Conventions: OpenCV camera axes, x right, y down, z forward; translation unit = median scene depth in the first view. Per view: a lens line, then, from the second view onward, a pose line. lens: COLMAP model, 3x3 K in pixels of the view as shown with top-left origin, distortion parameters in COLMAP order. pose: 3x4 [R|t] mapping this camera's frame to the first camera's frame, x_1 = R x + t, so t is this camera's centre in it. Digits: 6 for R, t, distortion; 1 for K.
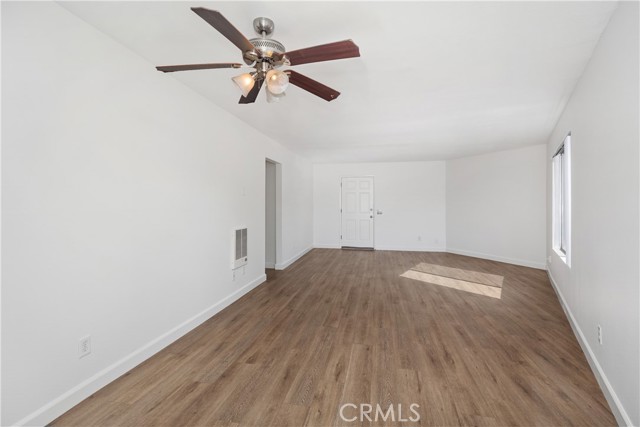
lens RADIAL K [[288.9, 0, 318.6], [0, 288.9, 200.5], [0, 0, 1]] dist [0.004292, 0.000317]
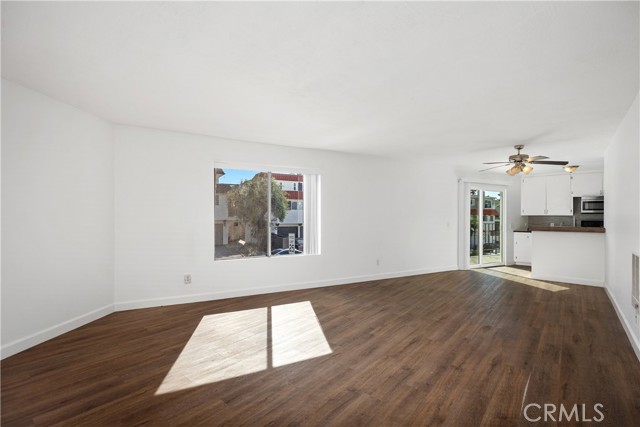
lens RADIAL K [[294.3, 0, 319.9], [0, 294.3, 215.7], [0, 0, 1]] dist [-0.001324, -0.000348]
pose [[-0.876651, -0.003994, 0.481111, 0.063572], [-0.010537, 0.999885, -0.010899, 0.032643], [-0.481012, -0.014624, -0.876592, 2.661023]]
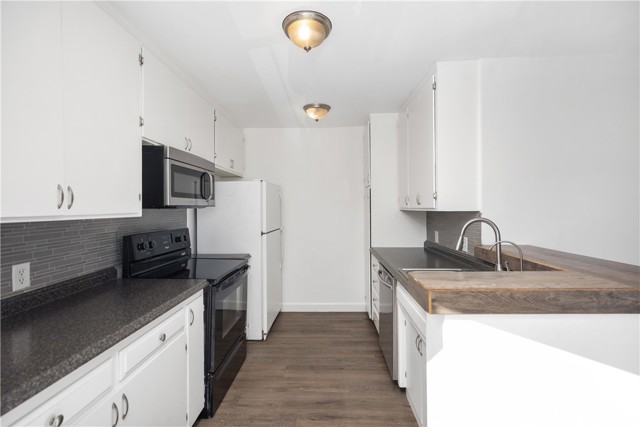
lens RADIAL K [[285.2, 0, 318.0], [0, 285.2, 207.8], [0, 0, 1]] dist [0.000246, 0.000020]
pose [[0.162114, -0.002584, -0.986769, 0.018248], [0.018090, 0.999836, 0.000354, -0.032955], [0.986606, -0.017908, 0.162134, -0.357751]]
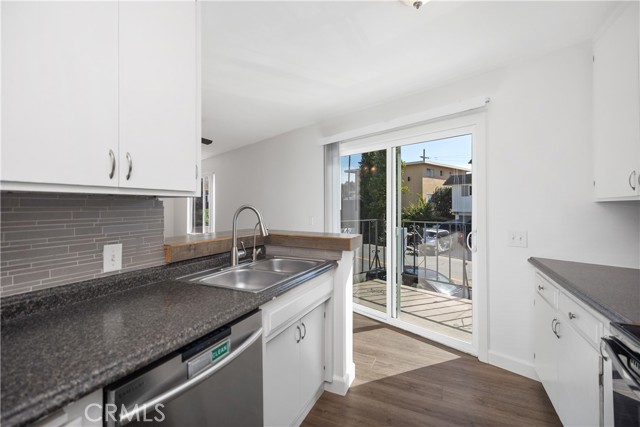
lens RADIAL K [[288.2, 0, 318.2], [0, 288.2, 206.0], [0, 0, 1]] dist [0.004603, 0.000175]
pose [[0.229510, 0.001576, 0.973305, -1.061372], [-0.010617, 0.999943, 0.000885, -0.005950], [-0.973248, -0.010537, 0.229514, -0.228482]]
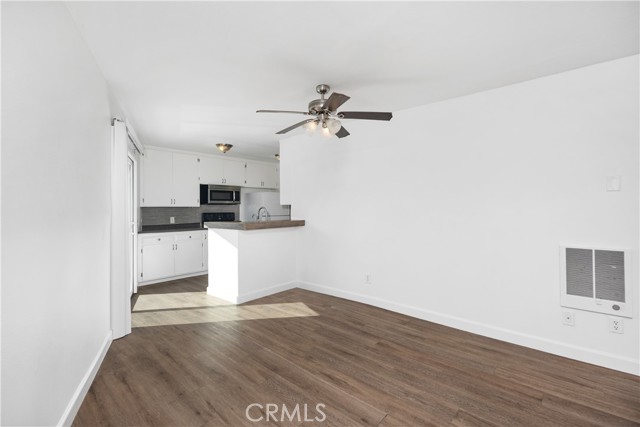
lens RADIAL K [[288.2, 0, 318.2], [0, 288.2, 206.0], [0, 0, 1]] dist [0.004603, 0.000175]
pose [[-0.493708, -0.004751, -0.869615, 0.720464], [0.014480, 0.999802, -0.013683, 0.013892], [0.869507, -0.019347, -0.493542, 1.099928]]
